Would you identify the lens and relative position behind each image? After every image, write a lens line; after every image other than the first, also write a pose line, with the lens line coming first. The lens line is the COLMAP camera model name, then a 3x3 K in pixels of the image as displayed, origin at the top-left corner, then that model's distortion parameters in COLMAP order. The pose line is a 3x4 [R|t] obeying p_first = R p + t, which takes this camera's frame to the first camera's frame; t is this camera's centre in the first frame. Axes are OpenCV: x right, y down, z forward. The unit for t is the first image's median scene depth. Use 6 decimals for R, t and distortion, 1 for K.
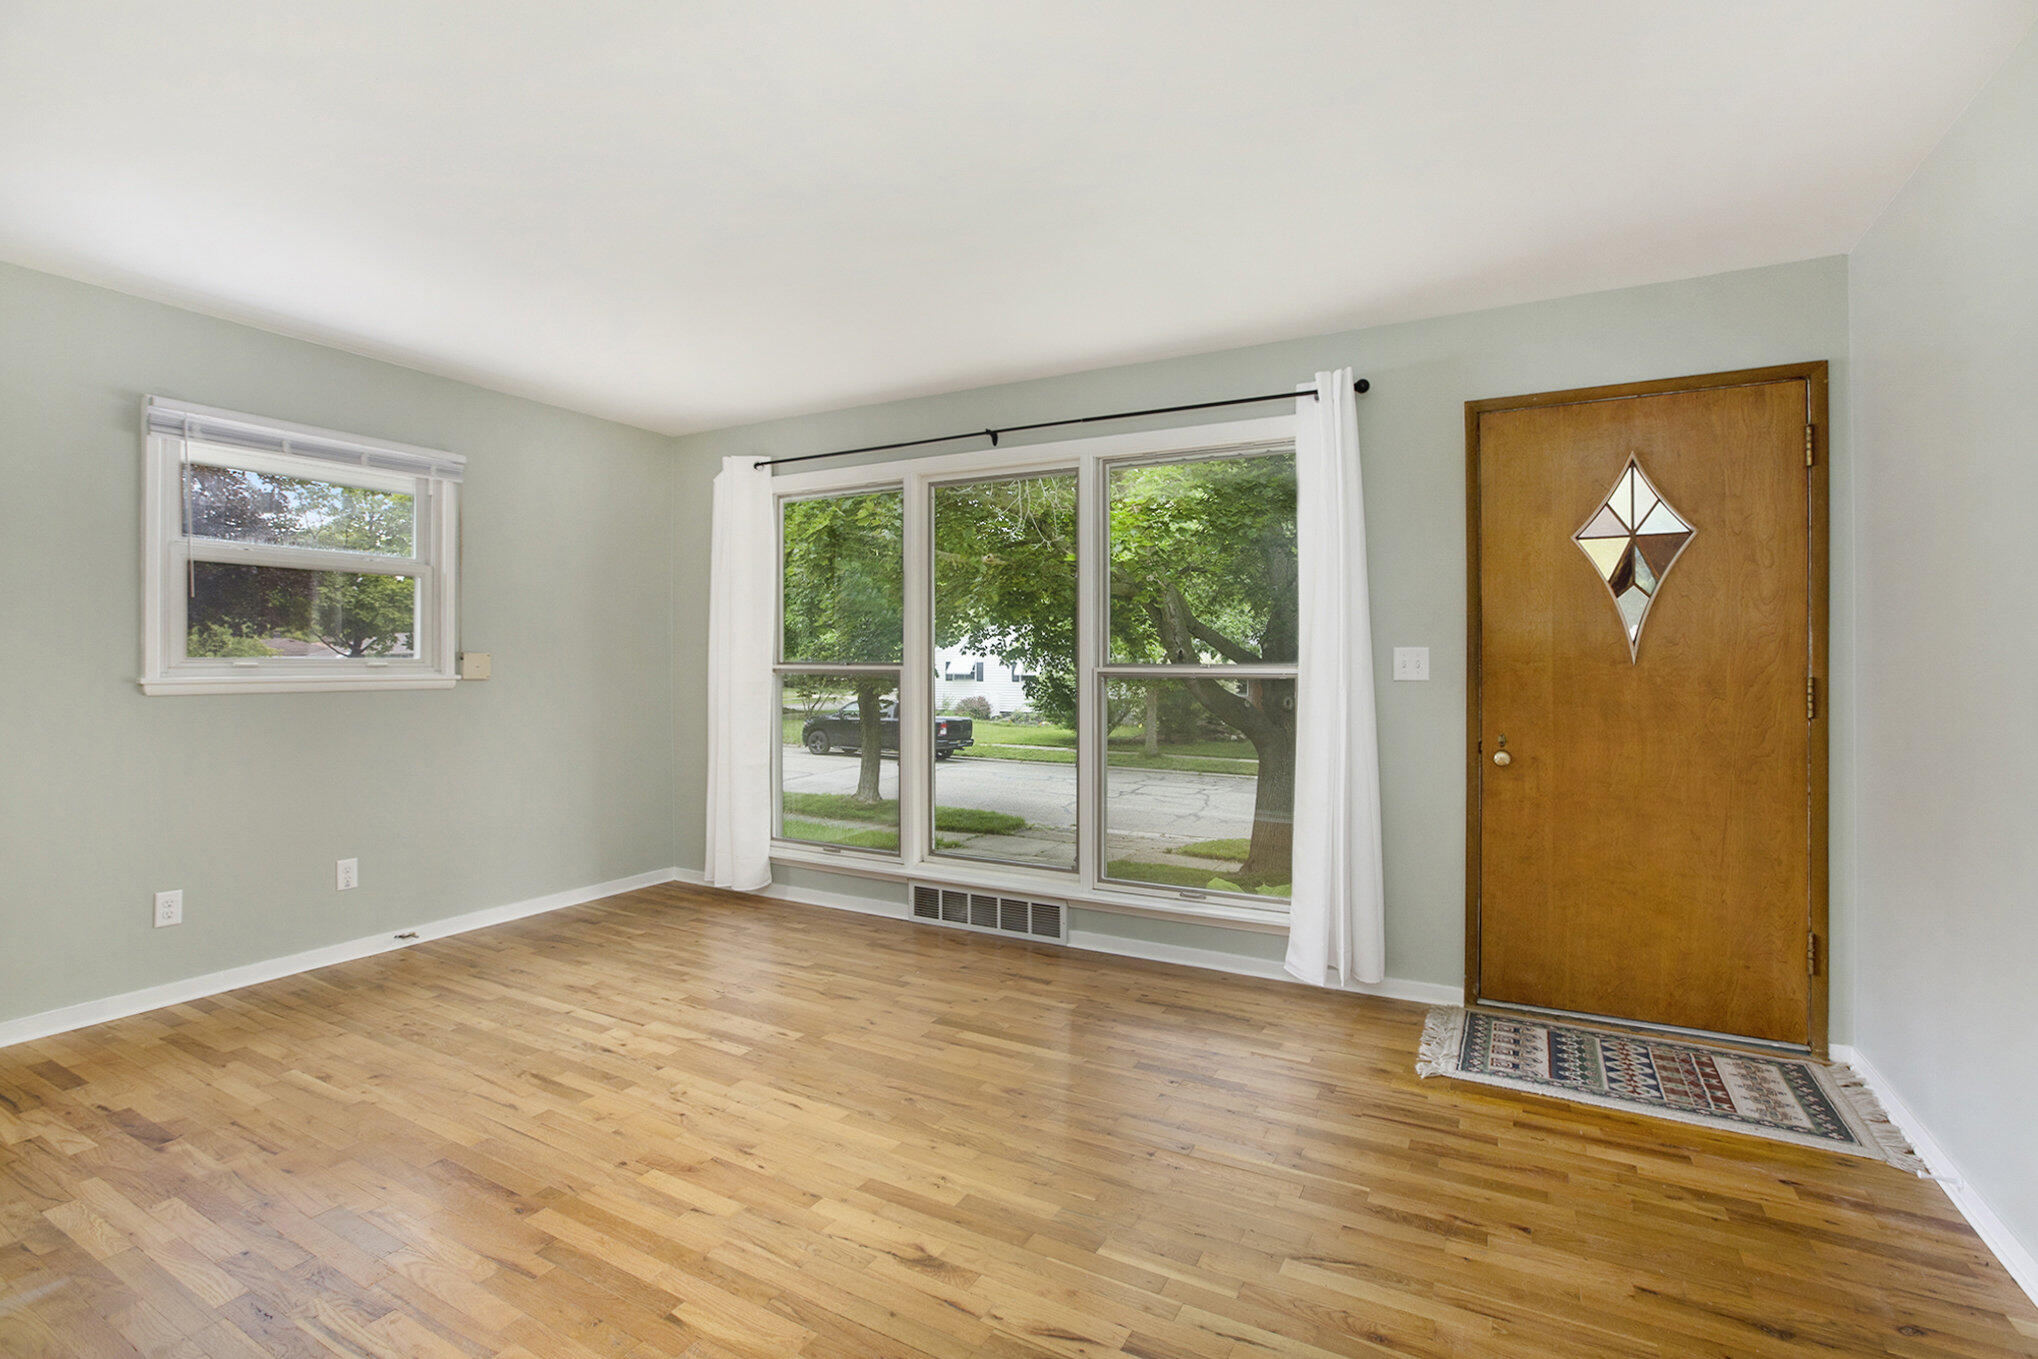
lens RADIAL K [[938.7, 0, 1019.0], [0, 938.7, 655.4], [0, 0, 1]] dist [-0.036916, 0.000301]
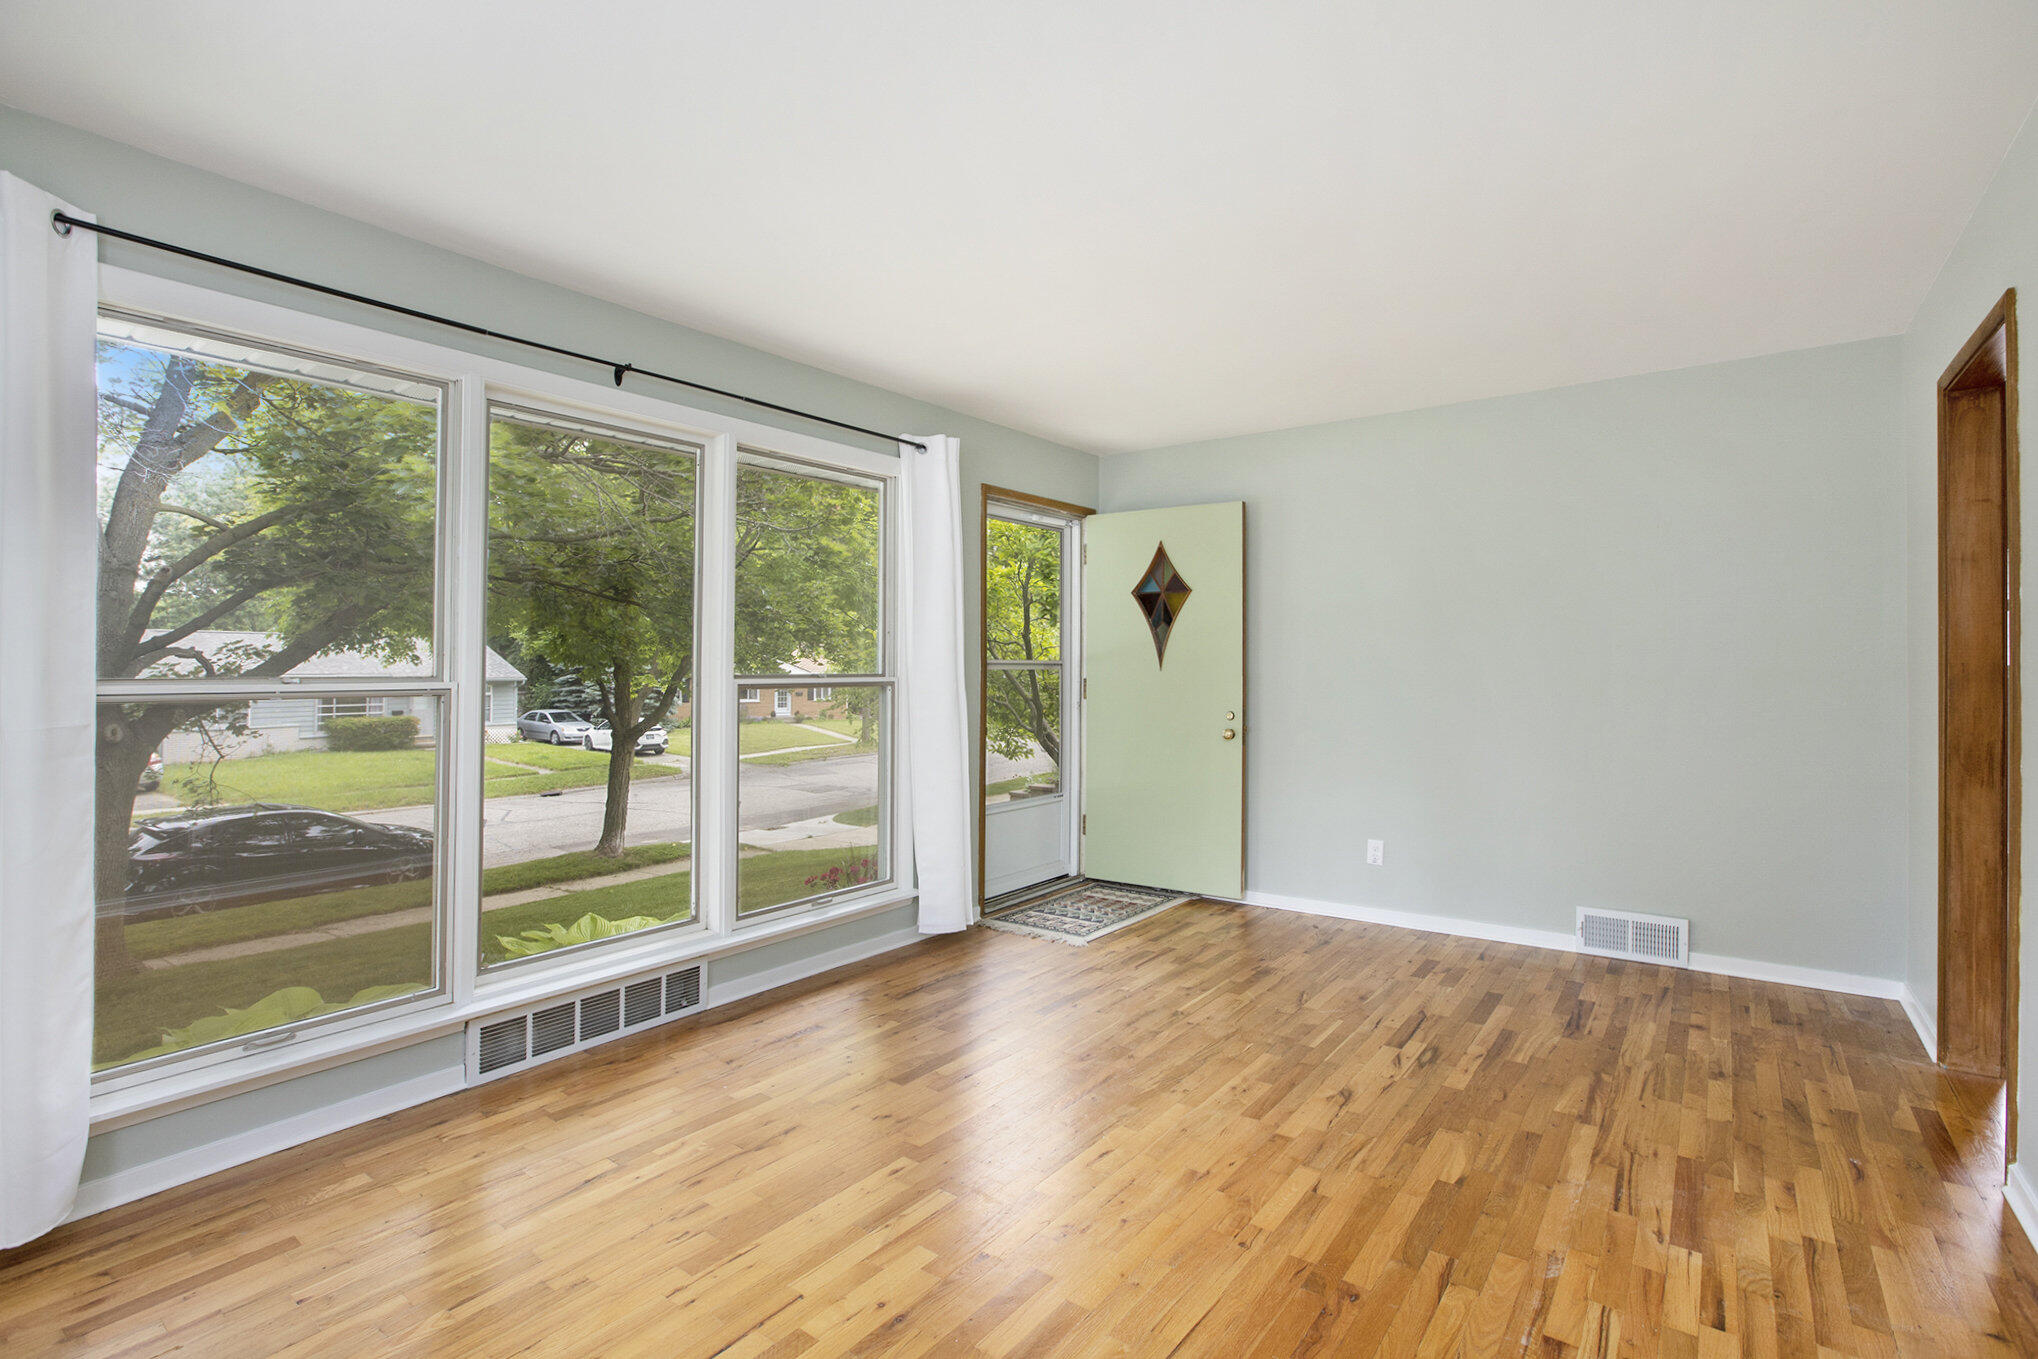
lens RADIAL K [[938.7, 0, 1019.0], [0, 938.7, 655.4], [0, 0, 1]] dist [-0.036916, 0.000301]
pose [[0.154091, 0.009323, 0.988013, -0.925480], [-0.002320, 0.999956, -0.009074, -0.002311], [-0.988054, -0.000894, 0.154106, 0.743593]]
